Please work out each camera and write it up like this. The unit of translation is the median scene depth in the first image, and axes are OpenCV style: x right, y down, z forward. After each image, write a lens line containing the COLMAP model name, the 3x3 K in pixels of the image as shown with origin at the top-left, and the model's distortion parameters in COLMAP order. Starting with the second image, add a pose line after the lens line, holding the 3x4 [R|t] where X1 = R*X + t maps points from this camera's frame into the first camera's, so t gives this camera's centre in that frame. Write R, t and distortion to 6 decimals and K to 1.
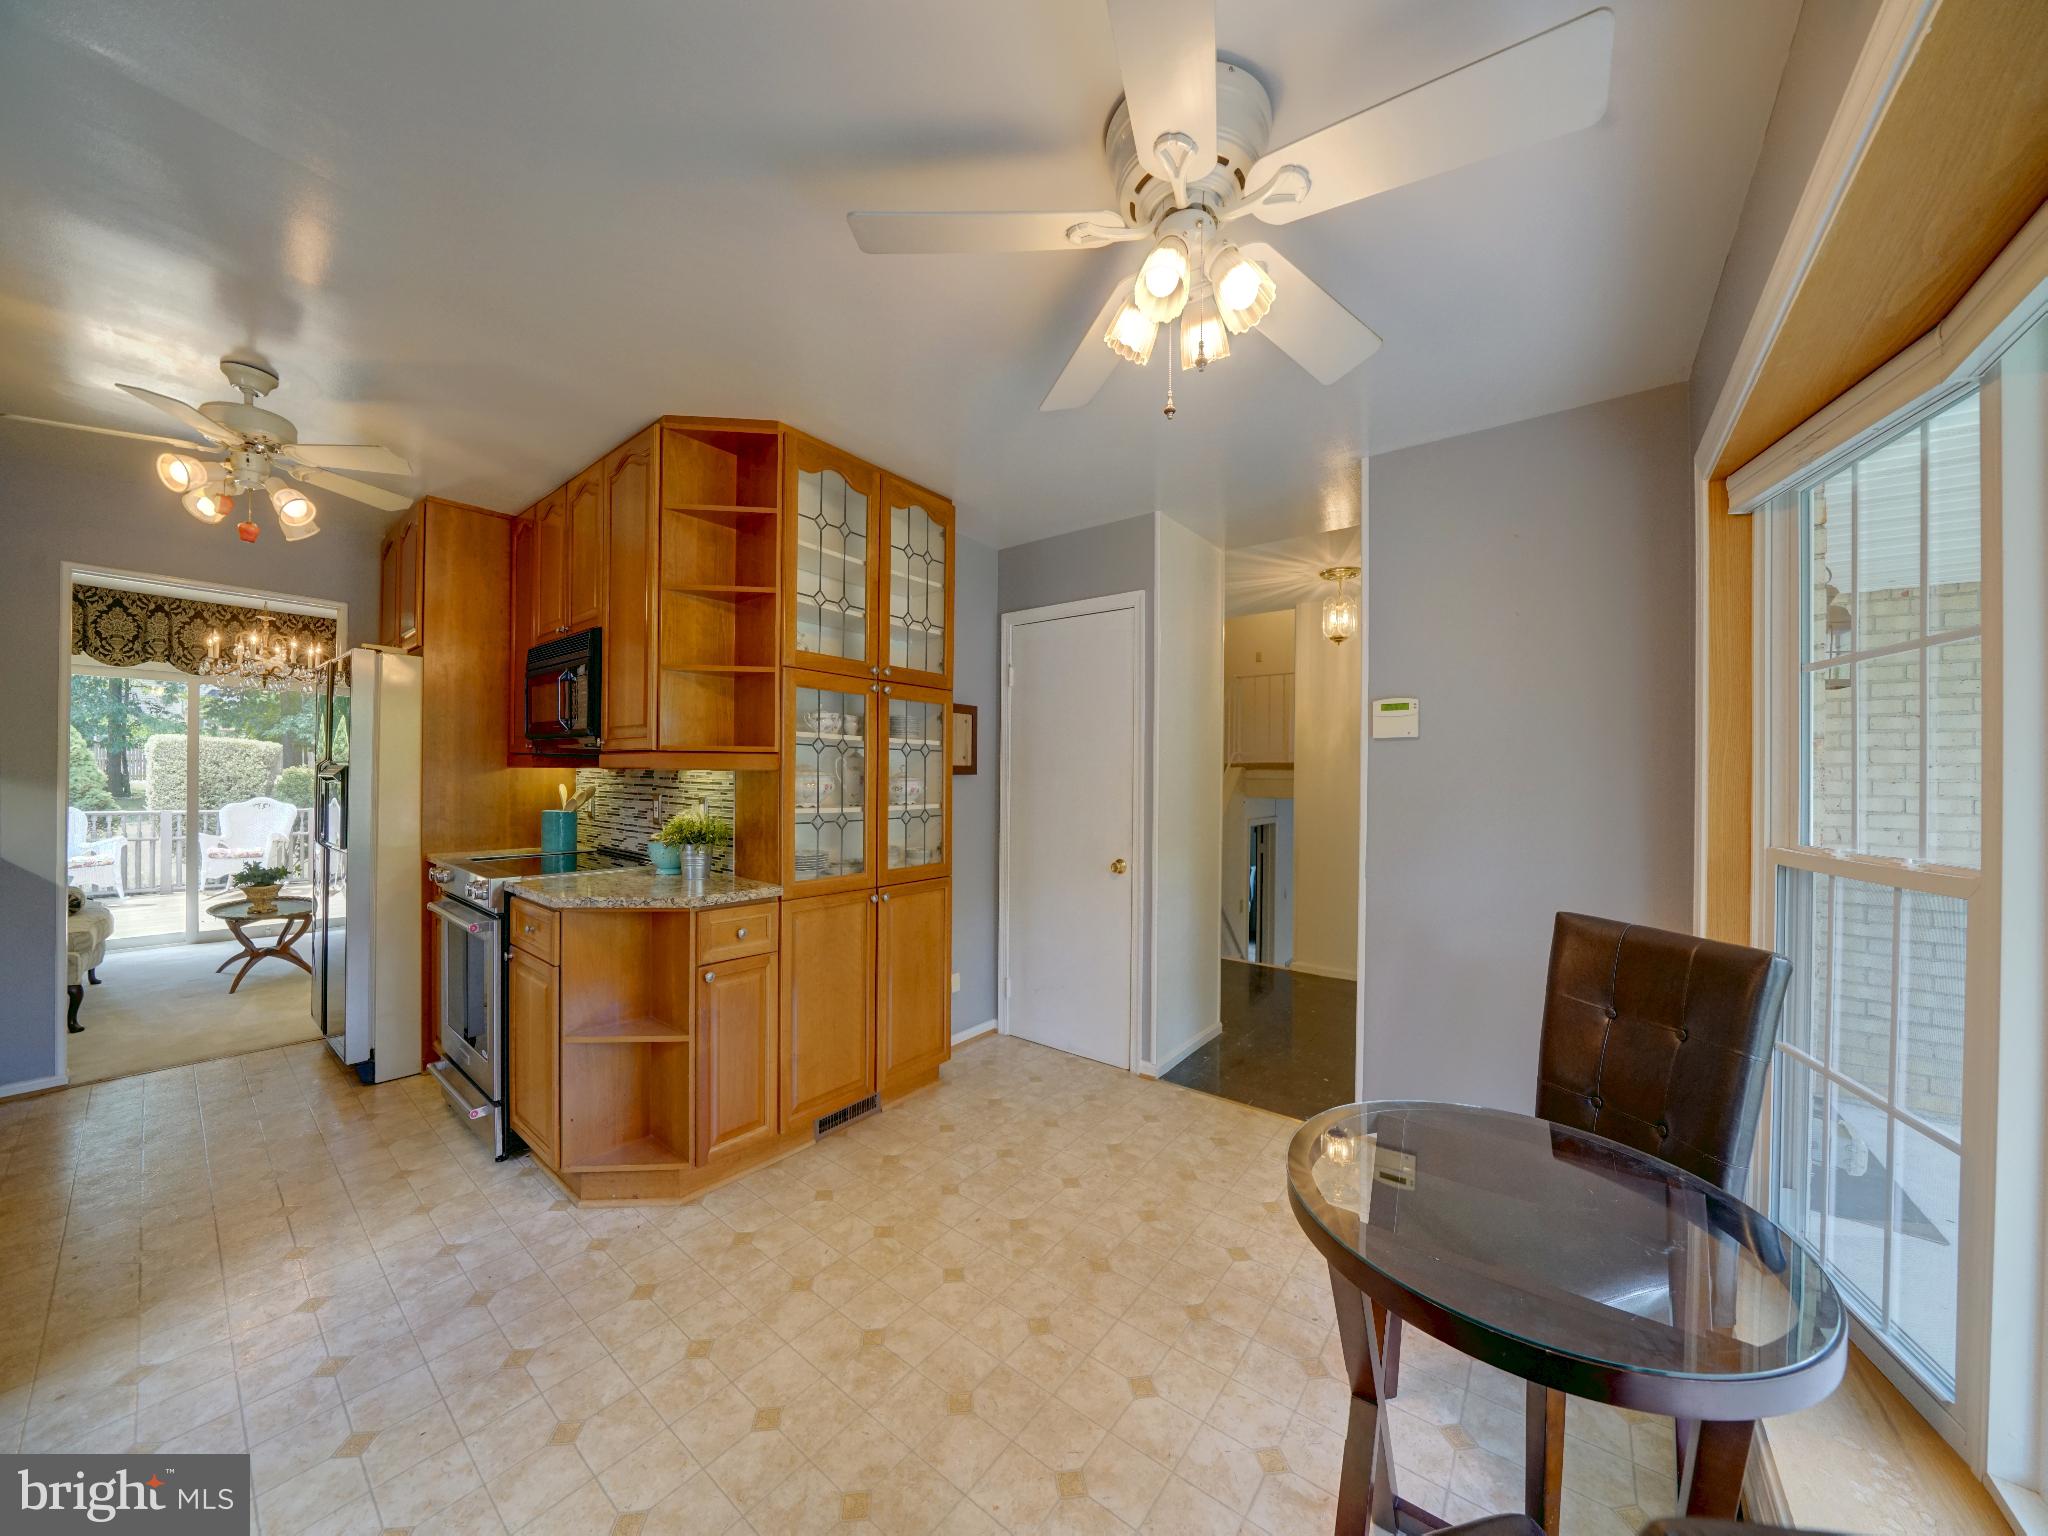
lens RADIAL K [[708.9, 0, 1012.6], [0, 708.9, 781.6], [0, 0, 1]] dist [-0.031520, 0.004731]
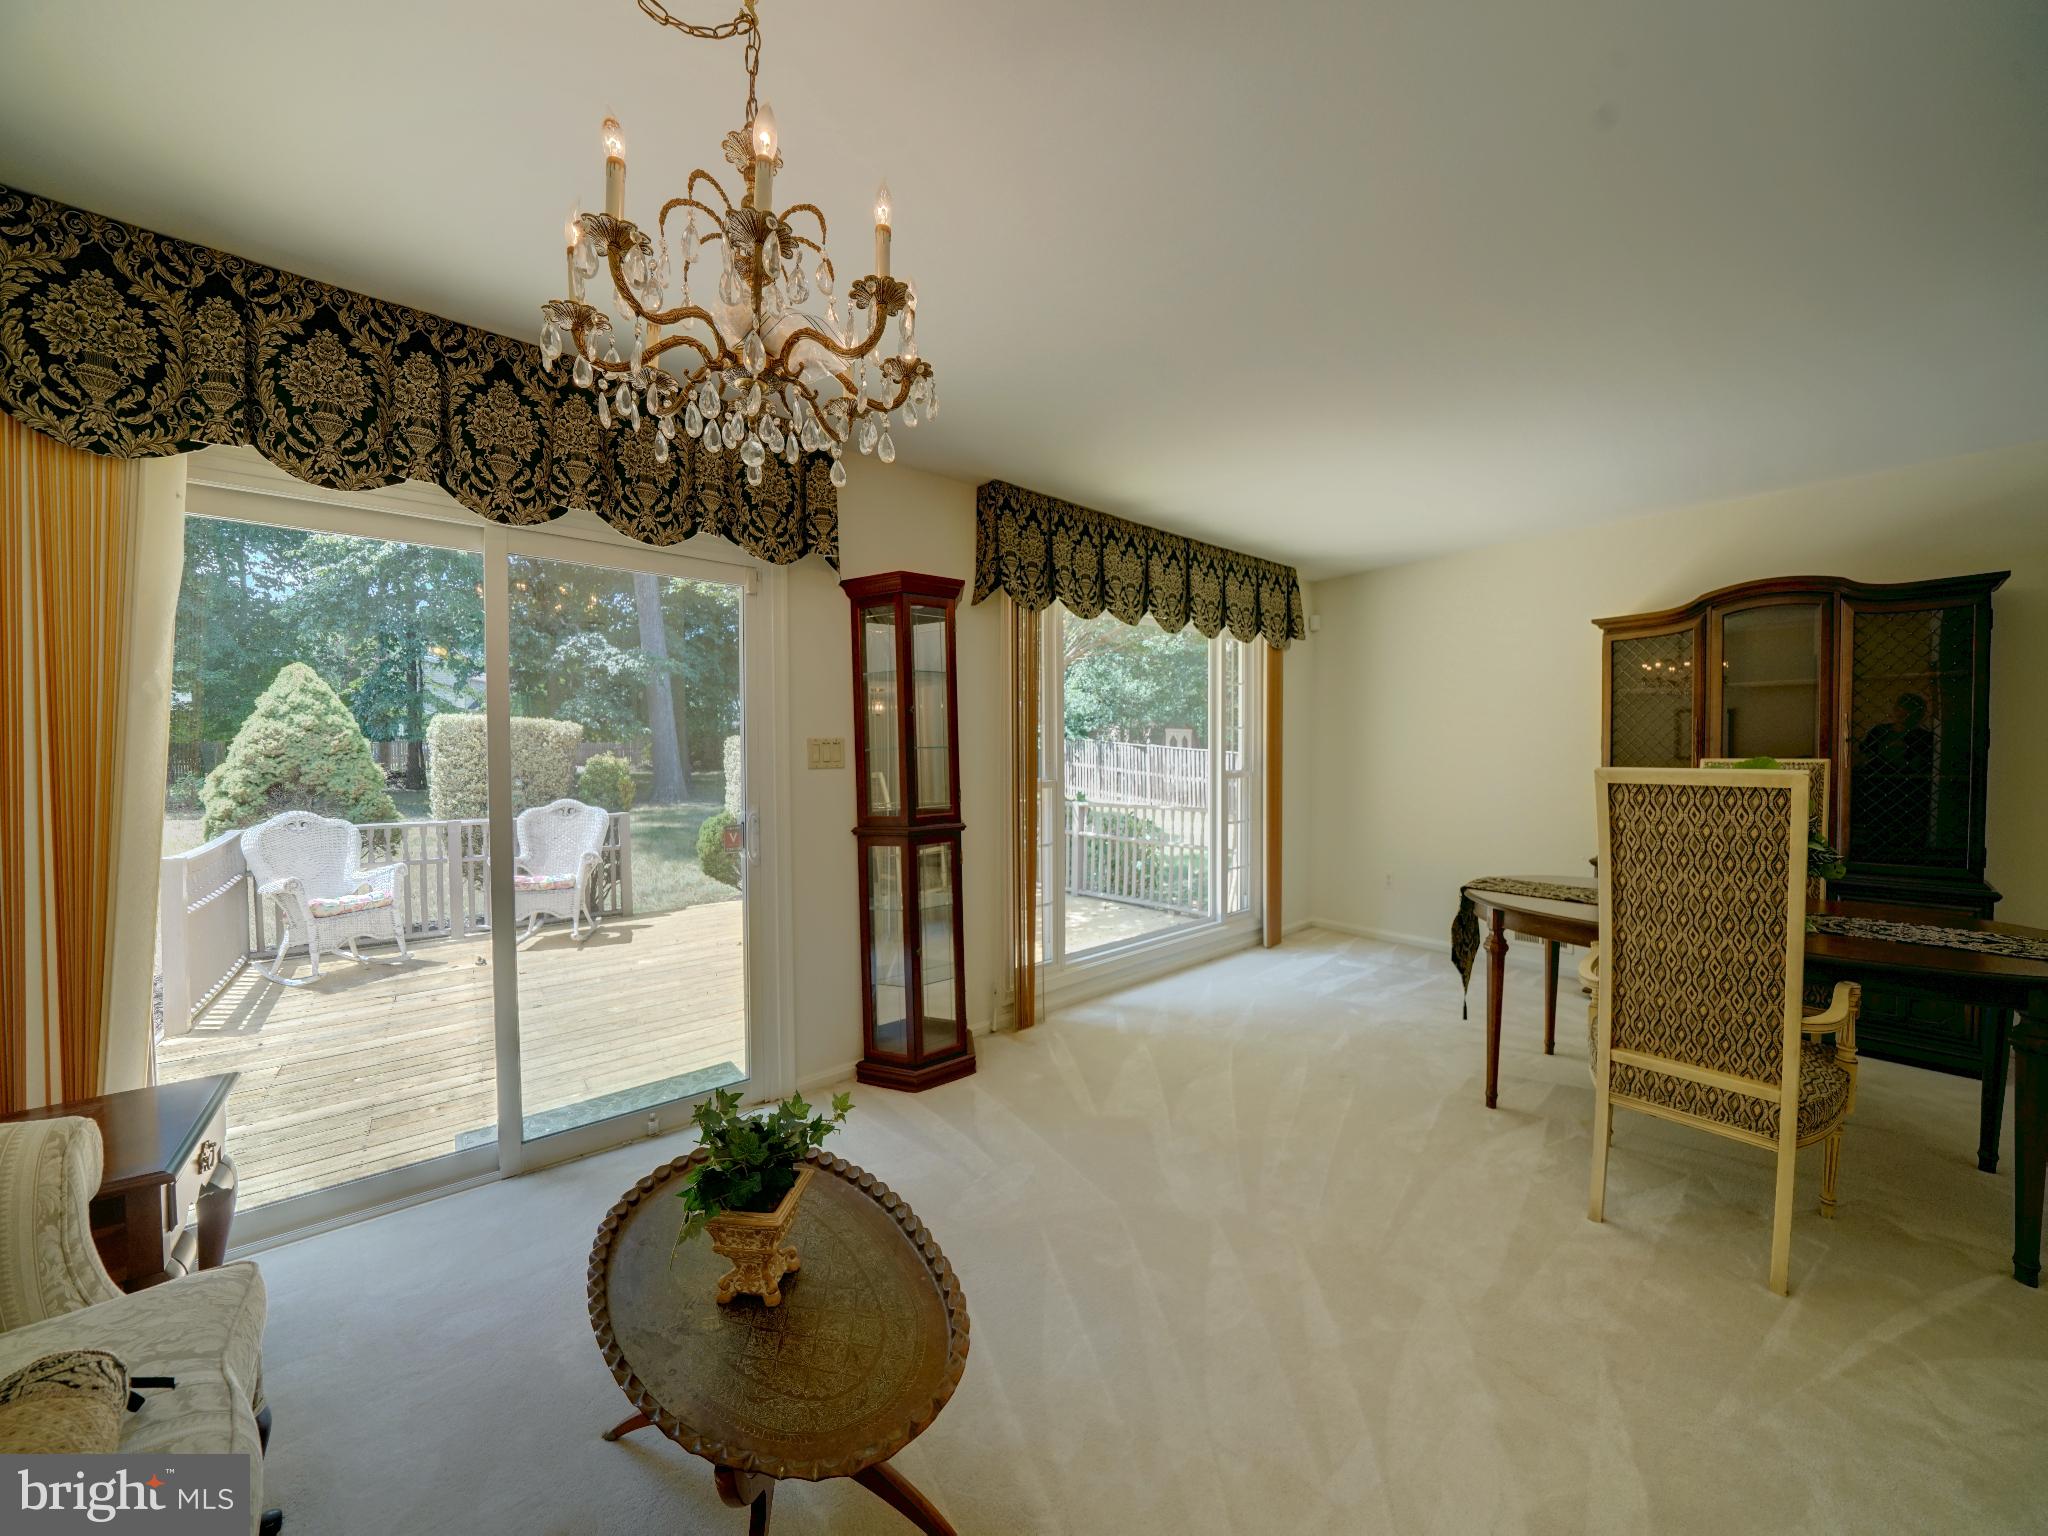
lens RADIAL K [[710.6, 0, 1014.1], [0, 710.6, 773.2], [0, 0, 1]] dist [-0.023315, 0.002345]
pose [[0.975789, -0.015726, -0.218147, -1.100880], [0.019529, 0.999692, 0.015291, -0.014208], [0.217839, -0.019181, 0.975796, 0.895551]]
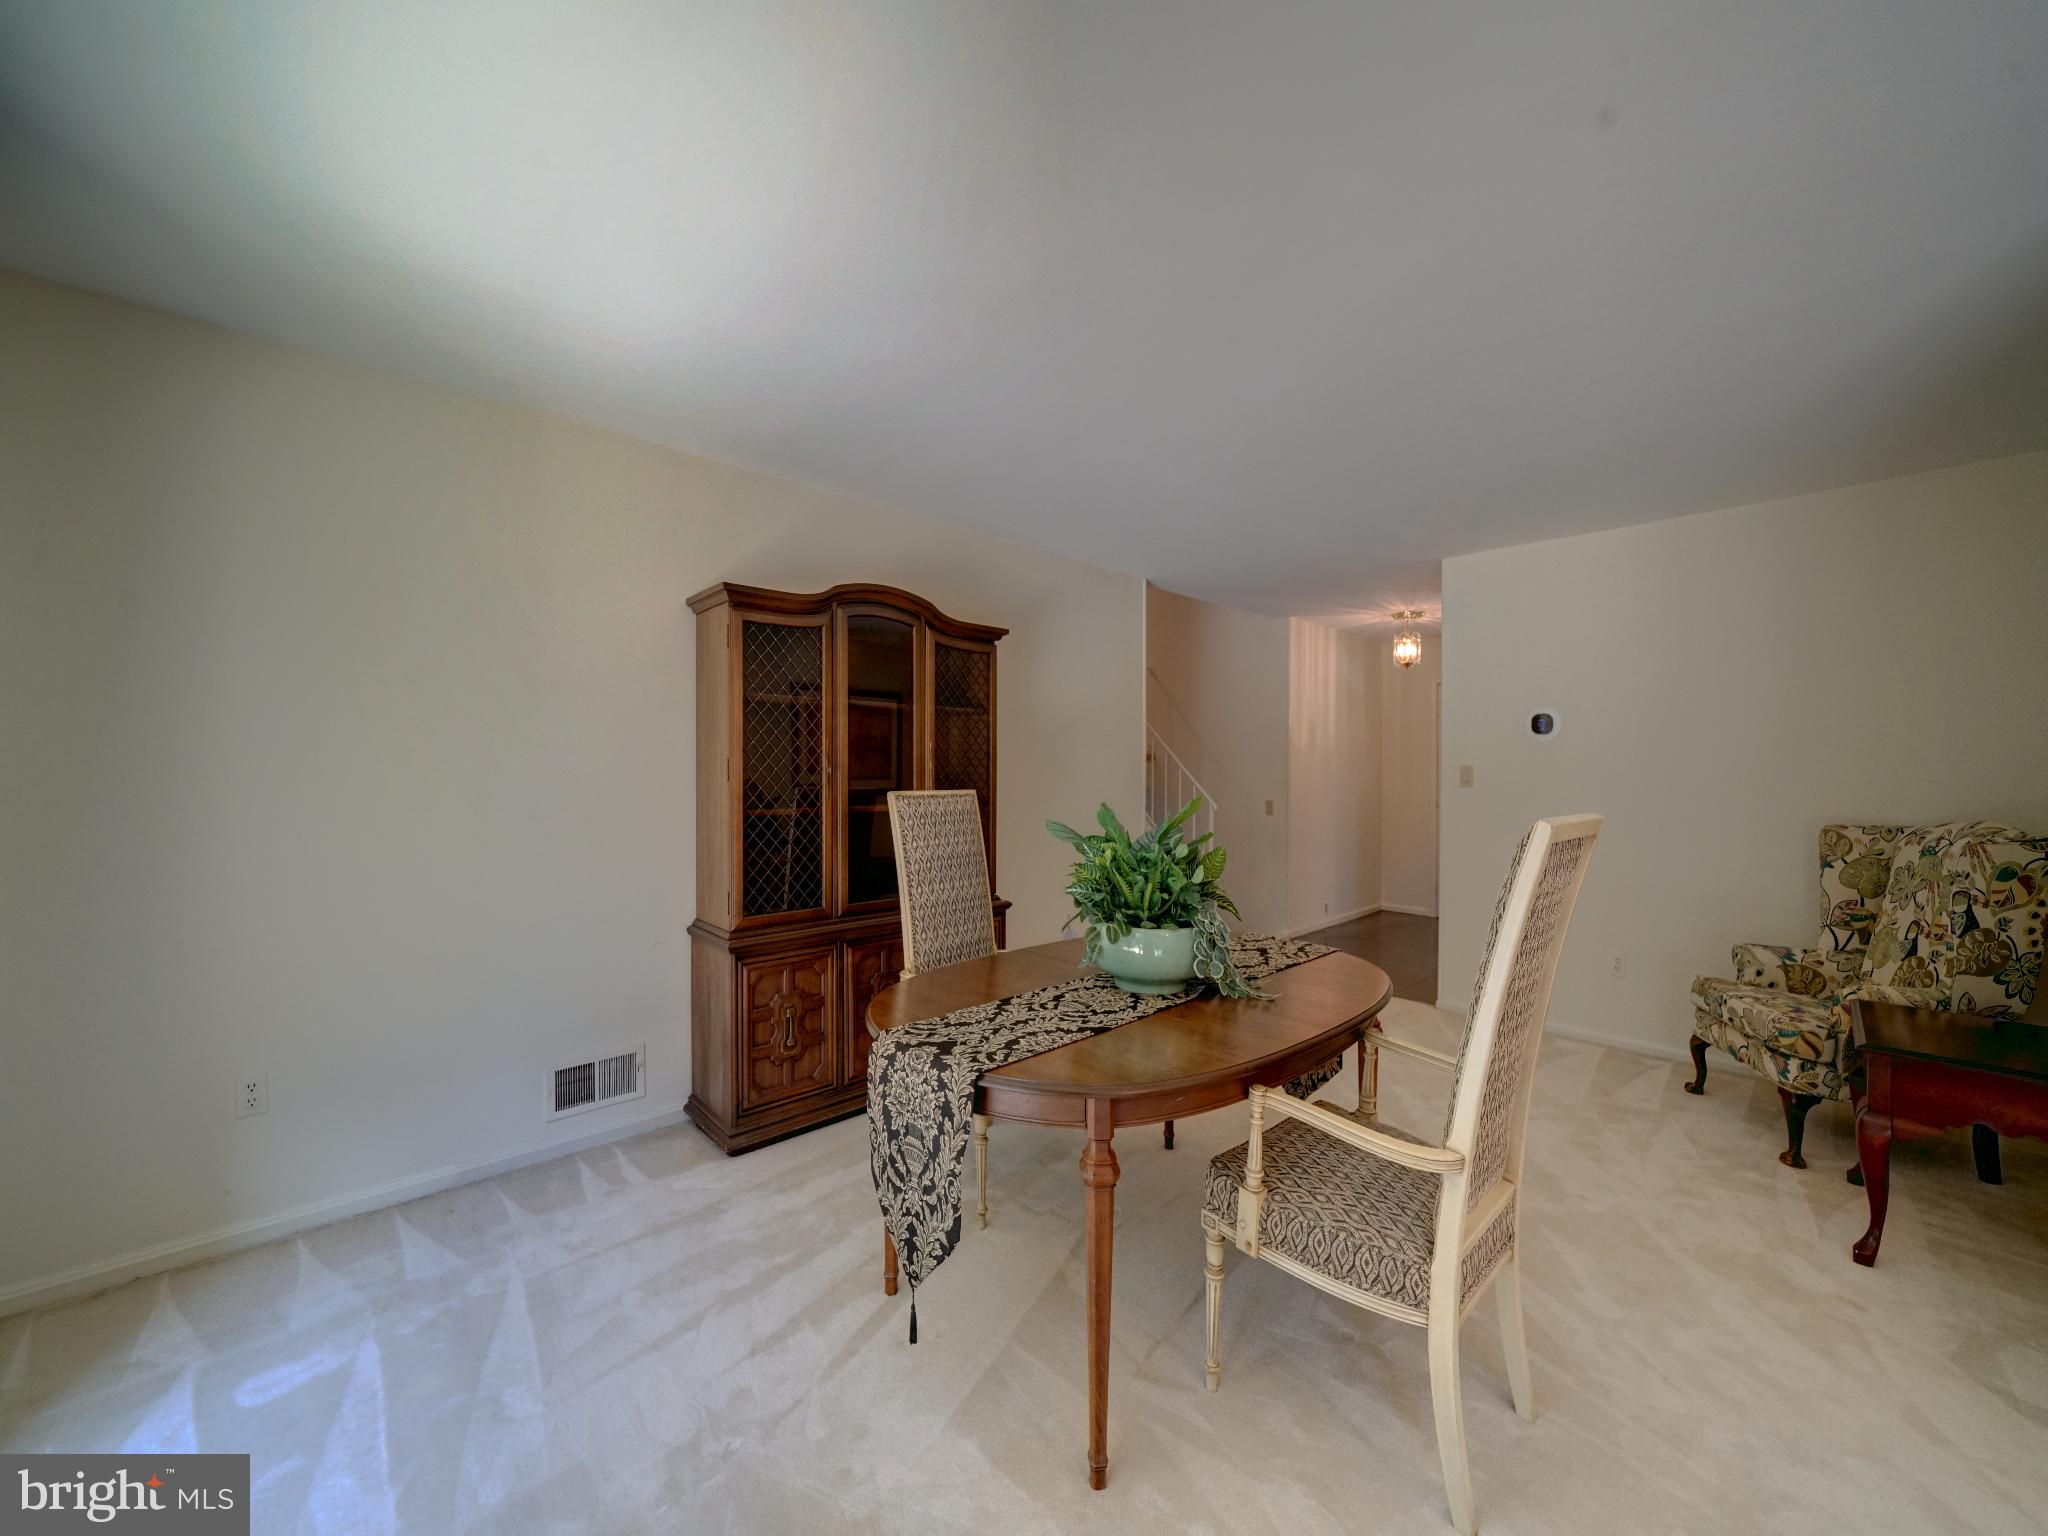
lens RADIAL K [[764.7, 0, 1016.7], [0, 764.7, 763.9], [0, 0, 1]] dist [-0.012638, 0.000327]
pose [[0.155477, -0.005836, 0.987822, -1.181150], [0.007144, 0.999963, 0.004784, -0.031104], [-0.987814, 0.006314, 0.155512, 1.650062]]
